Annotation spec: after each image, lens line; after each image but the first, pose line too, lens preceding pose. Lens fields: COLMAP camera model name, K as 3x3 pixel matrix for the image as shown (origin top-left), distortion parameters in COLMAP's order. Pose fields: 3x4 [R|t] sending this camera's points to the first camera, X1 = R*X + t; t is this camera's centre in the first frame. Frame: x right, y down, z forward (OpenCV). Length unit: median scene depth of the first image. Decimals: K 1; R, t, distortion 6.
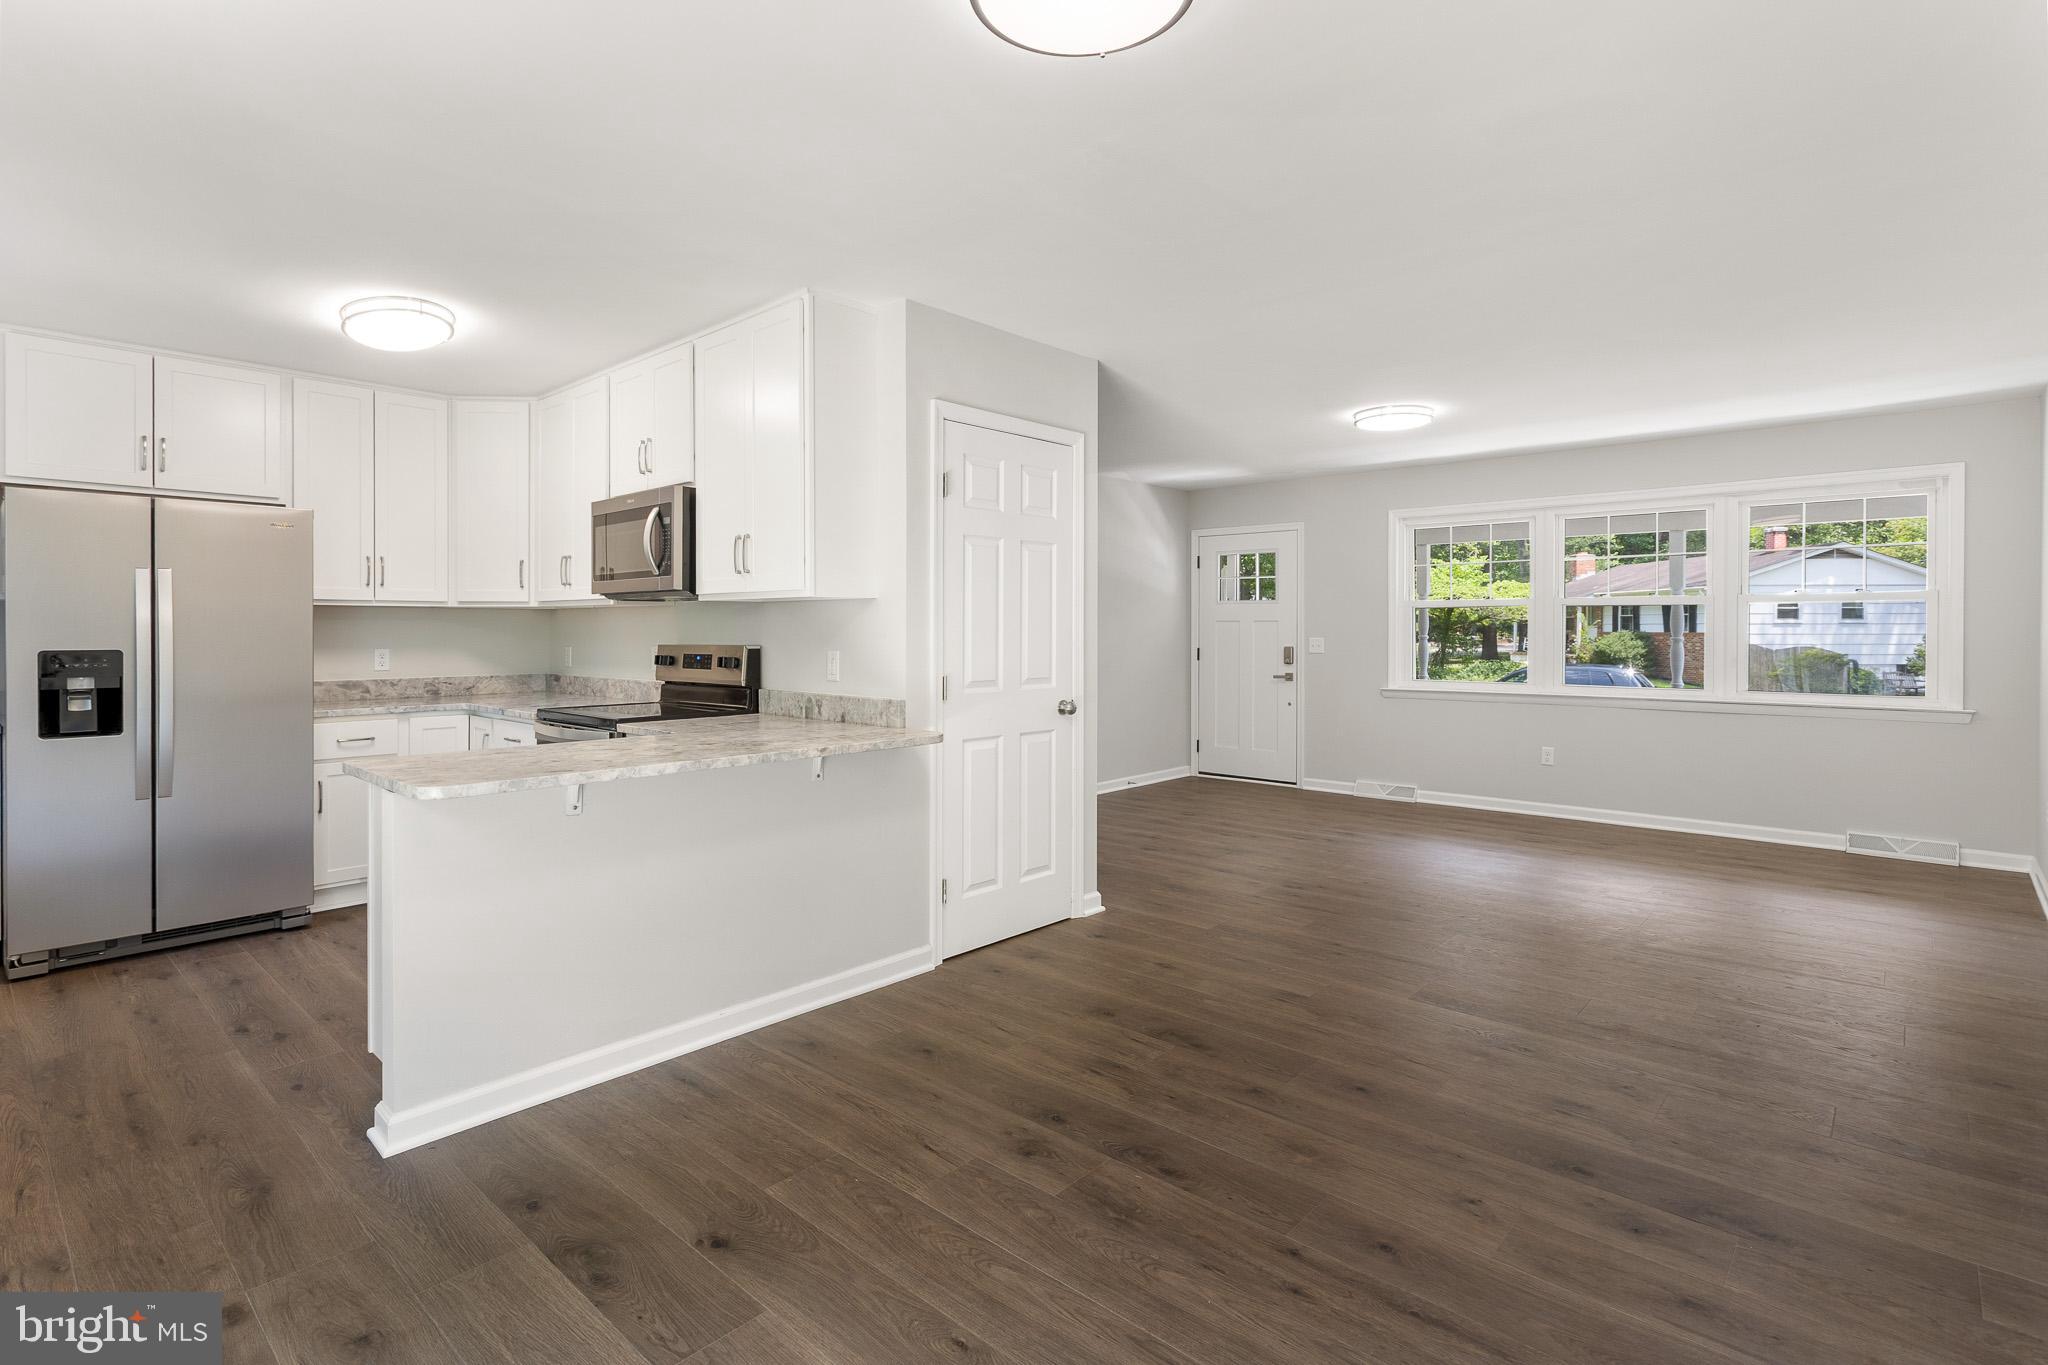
lens RADIAL K [[971.8, 0, 1004.8], [0, 971.8, 641.1], [0, 0, 1]] dist [0.004420, -0.000312]
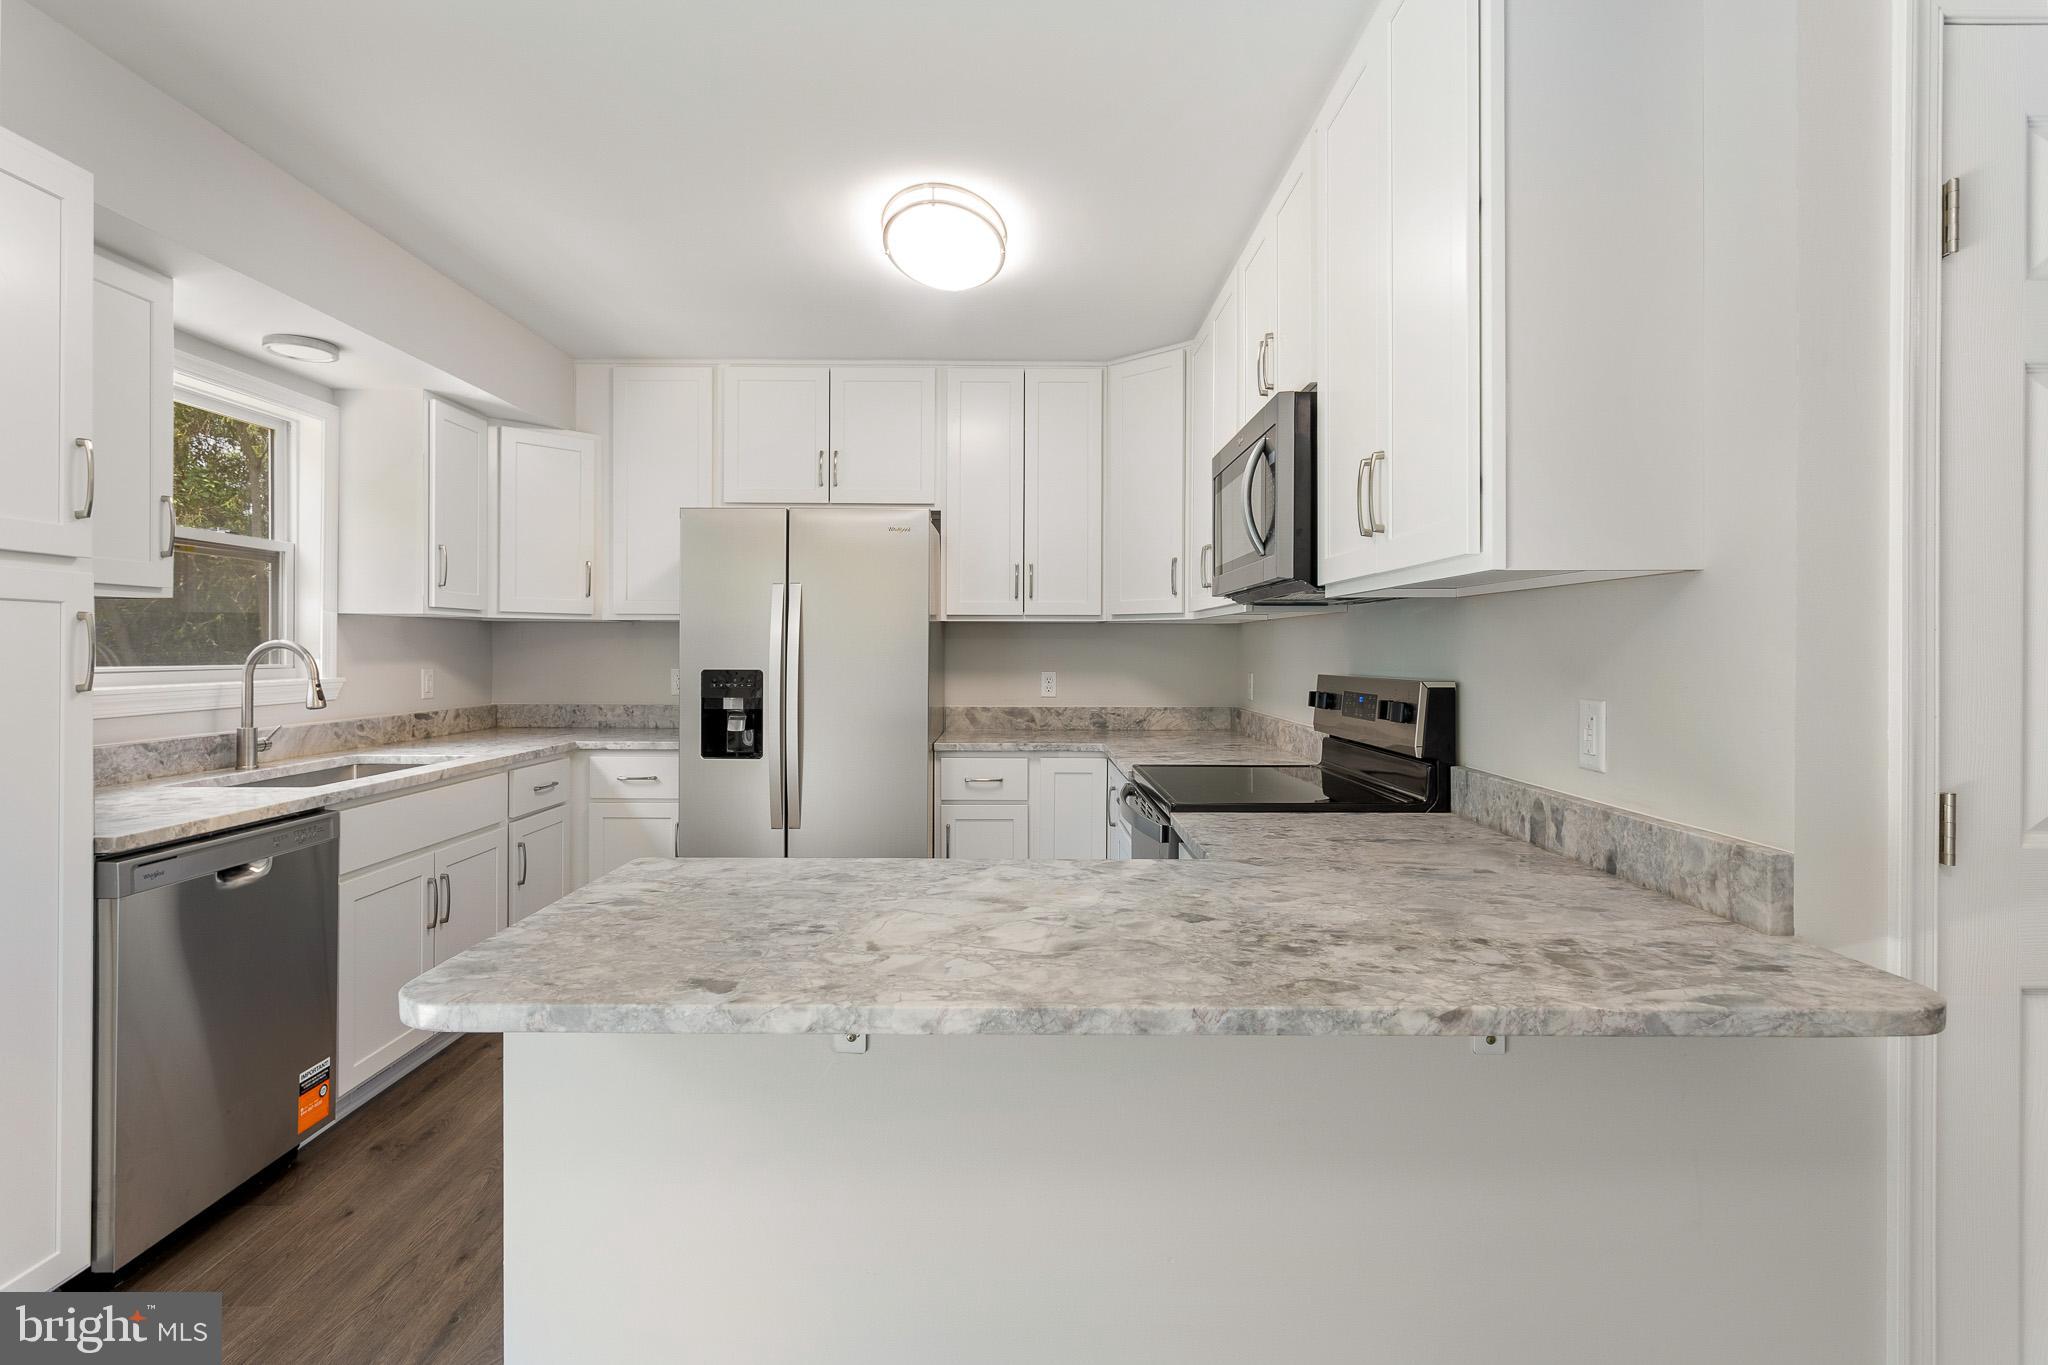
lens RADIAL K [[971.8, 0, 1028.2], [0, 971.8, 642.4], [0, 0, 1]] dist [0.004420, -0.000312]
pose [[0.690457, -0.002980, -0.723367, -0.033272], [-0.012171, 0.999802, -0.015736, -0.005372], [0.723271, 0.019670, 0.690284, 0.478776]]
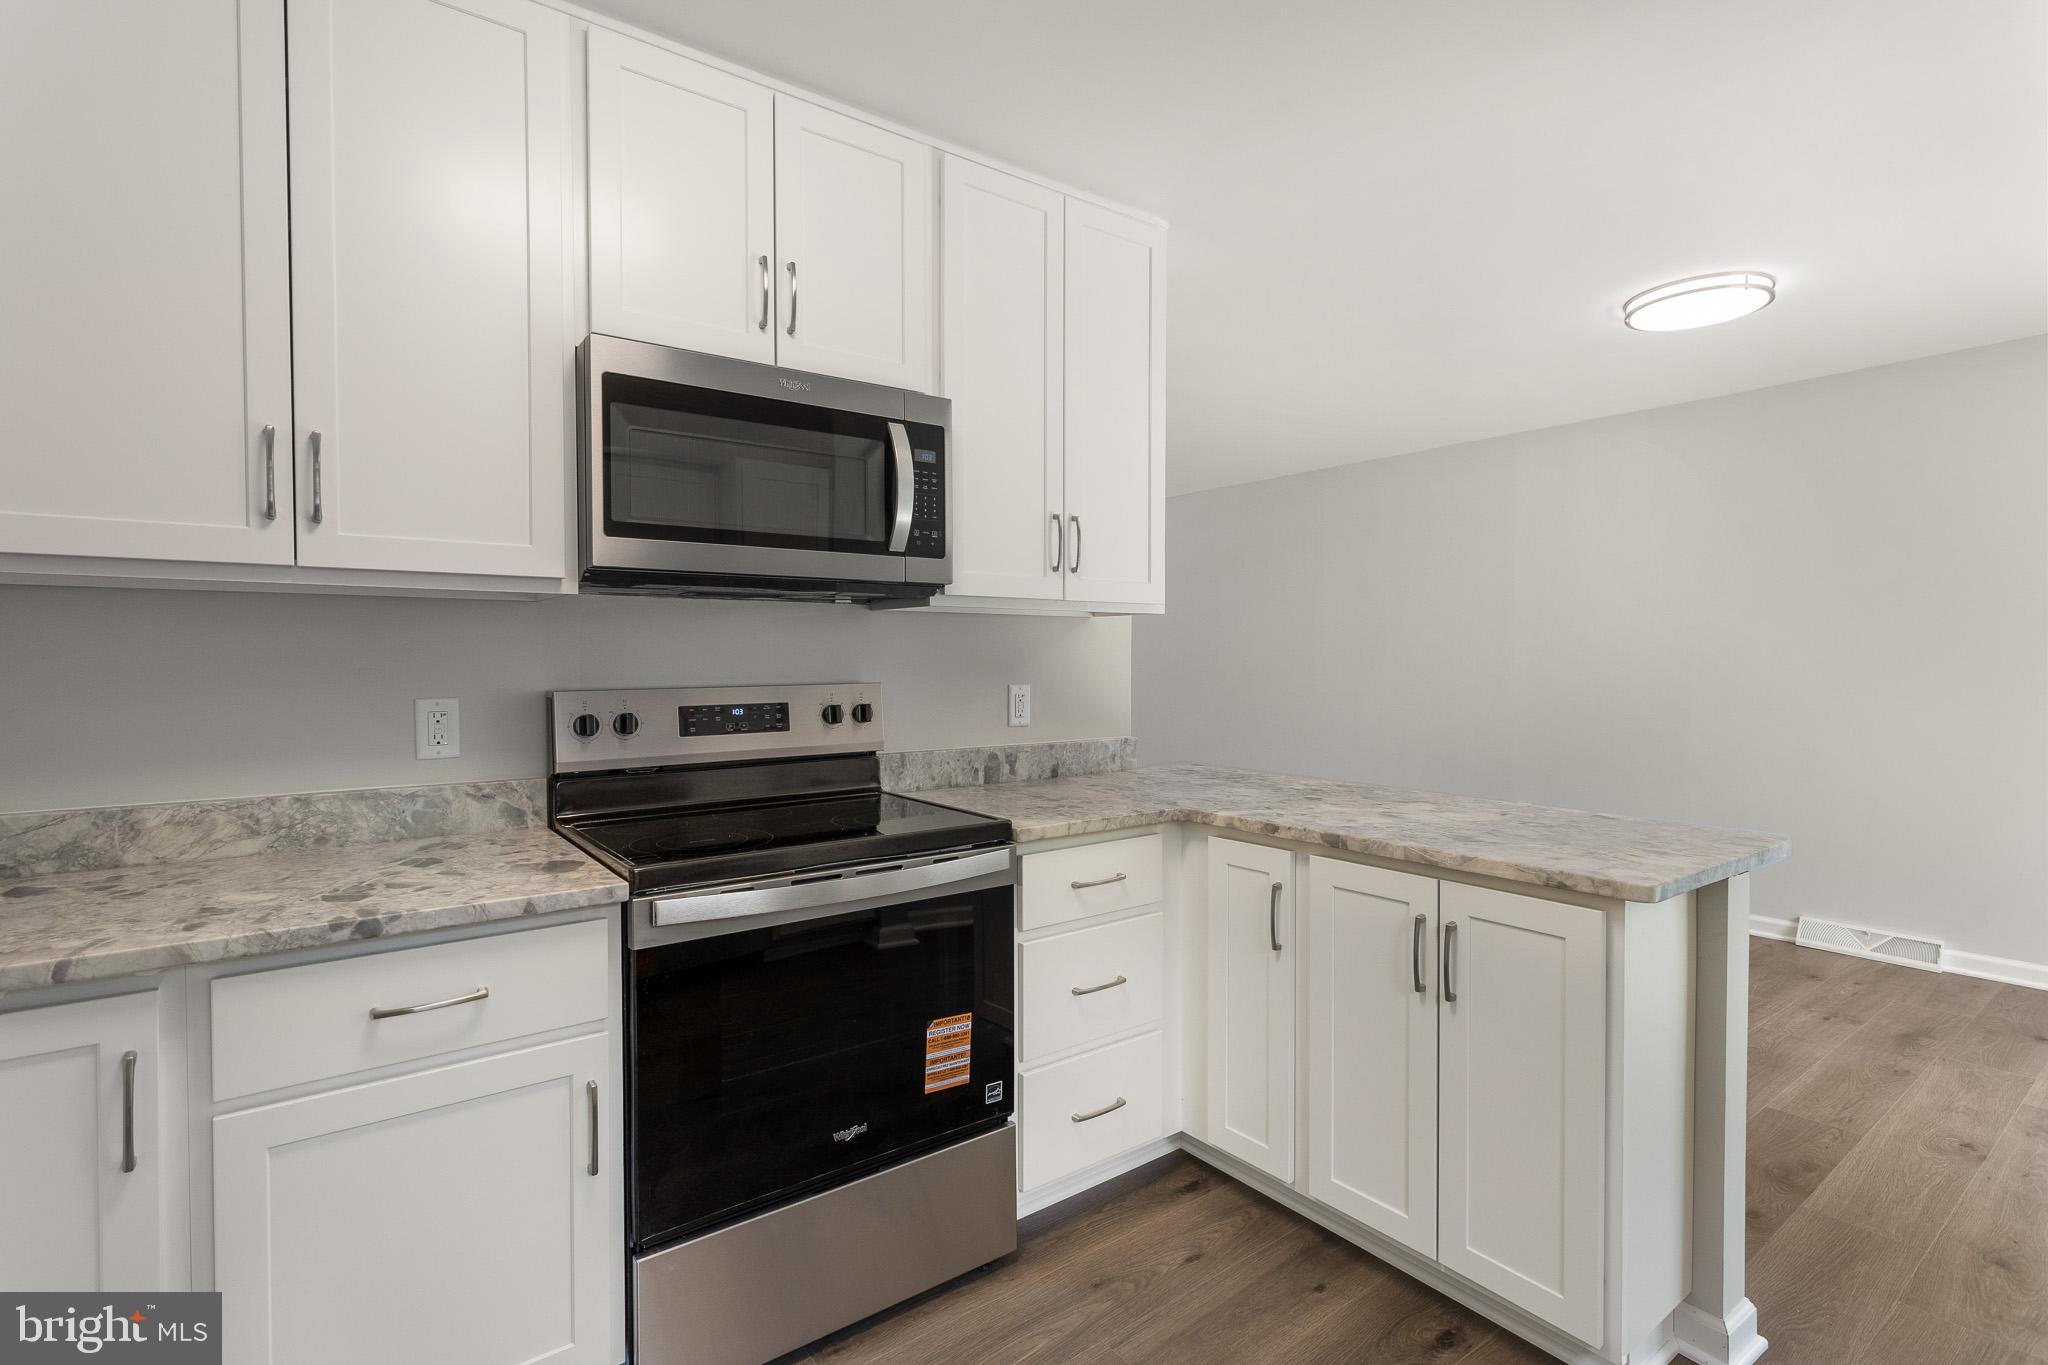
lens RADIAL K [[971.8, 0, 1013.9], [0, 971.8, 677.6], [0, 0, 1]] dist [0.004420, -0.000312]
pose [[0.182168, -0.023726, 0.982981, -0.833365], [0.008794, 0.999708, 0.022500, -0.011362], [-0.983228, 0.004545, 0.182323, 0.806481]]
